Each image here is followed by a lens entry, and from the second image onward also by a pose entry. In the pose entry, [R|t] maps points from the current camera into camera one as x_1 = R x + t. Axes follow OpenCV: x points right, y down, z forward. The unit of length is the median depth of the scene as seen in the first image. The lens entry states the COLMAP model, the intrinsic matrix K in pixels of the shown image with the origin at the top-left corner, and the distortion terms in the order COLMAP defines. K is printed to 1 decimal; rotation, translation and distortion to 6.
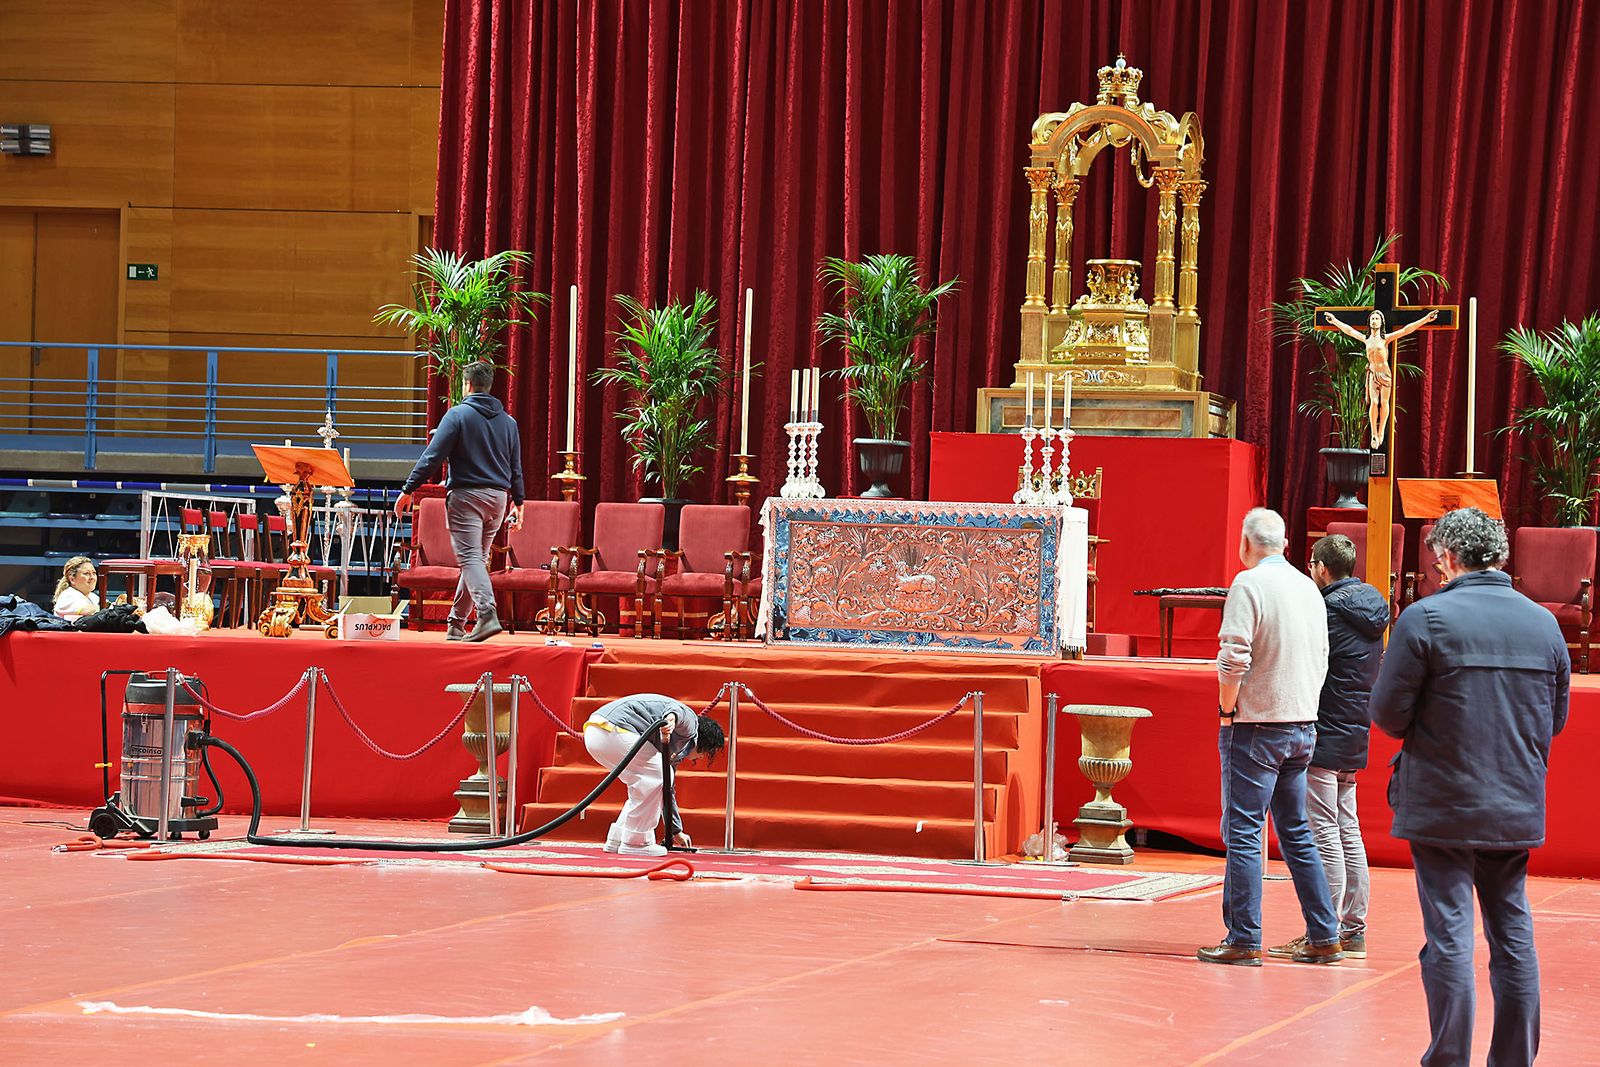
lens RADIAL K [[4837.5, 0, 799.2], [0, 4837.5, 526.0], [0, 0, 1]] dist [0.909619, 0.000000]
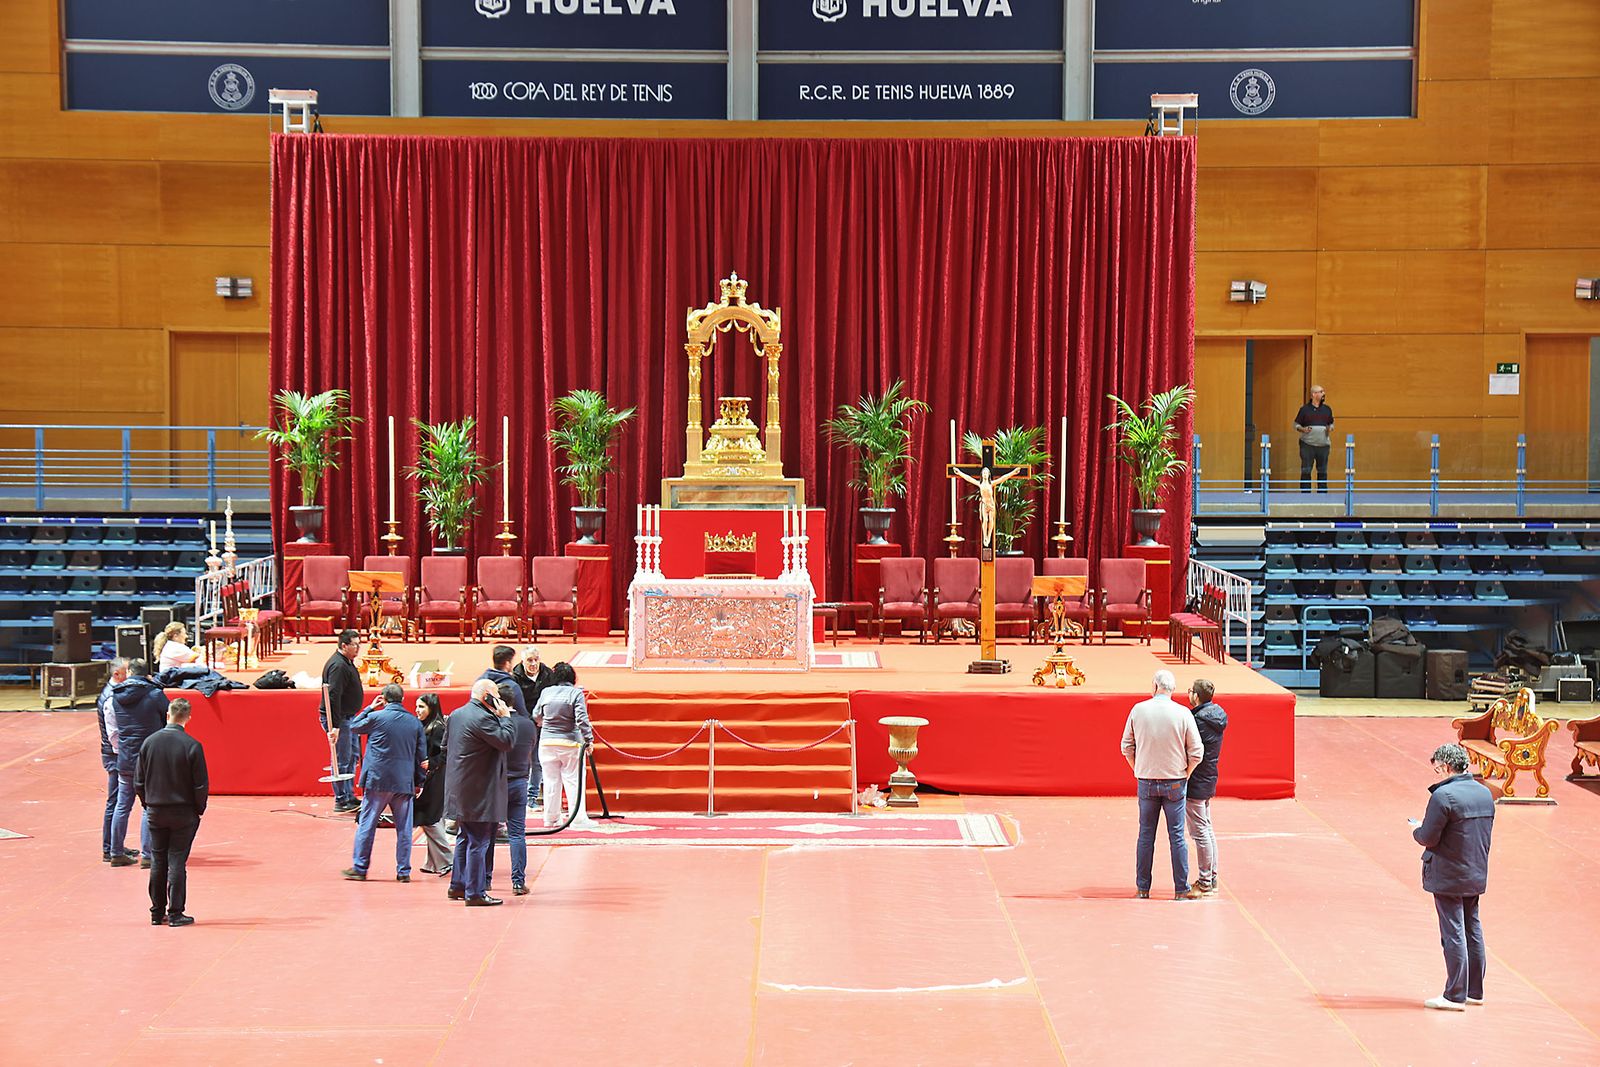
lens RADIAL K [[3899.7, 0, 789.0], [0, 3899.7, 588.3], [0, 0, 1]] dist [0.537132, 0.000000]
pose [[0.964990, -0.043703, 0.258621, -0.253319], [0.023824, 0.996550, 0.079508, -0.091919], [-0.261203, -0.070563, 0.962701, -0.267148]]
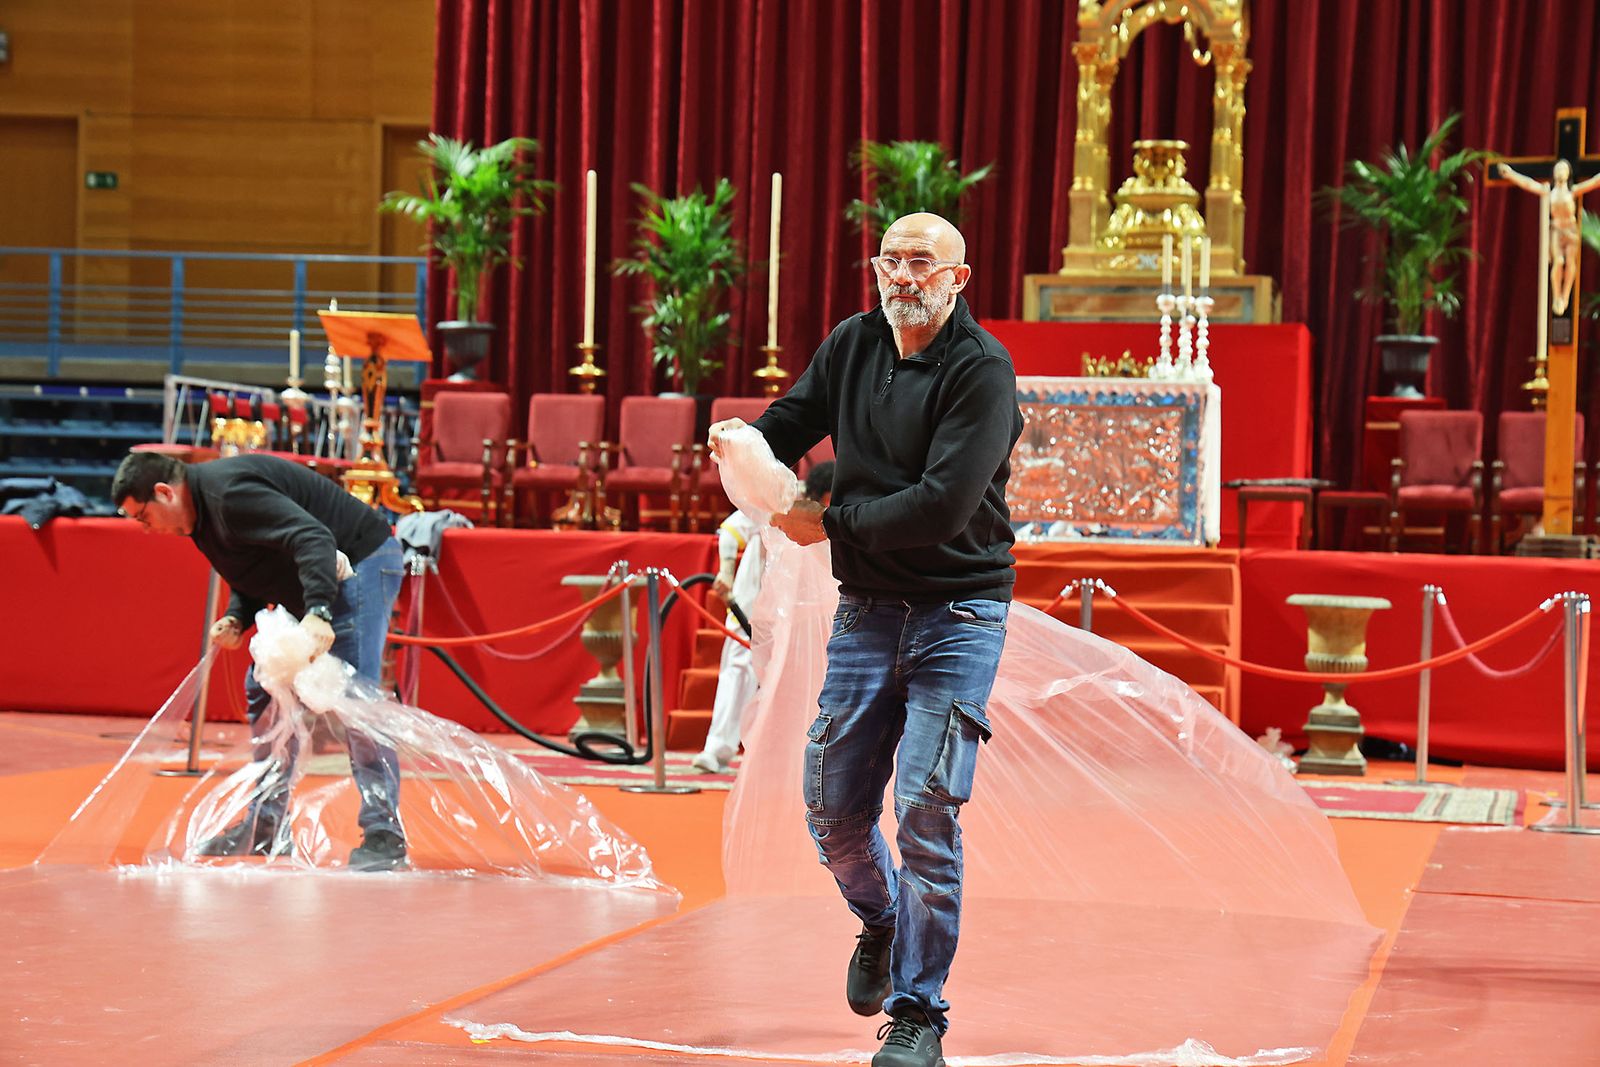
lens RADIAL K [[3899.7, 0, 799.3], [0, 3899.7, 534.0], [0, 0, 1]] dist [0.537132, 0.000000]
pose [[0.997313, -0.003845, 0.073163, -0.062259], [0.002865, 0.999905, 0.013499, 0.011789], [-0.073208, -0.013253, 0.997229, 0.221172]]
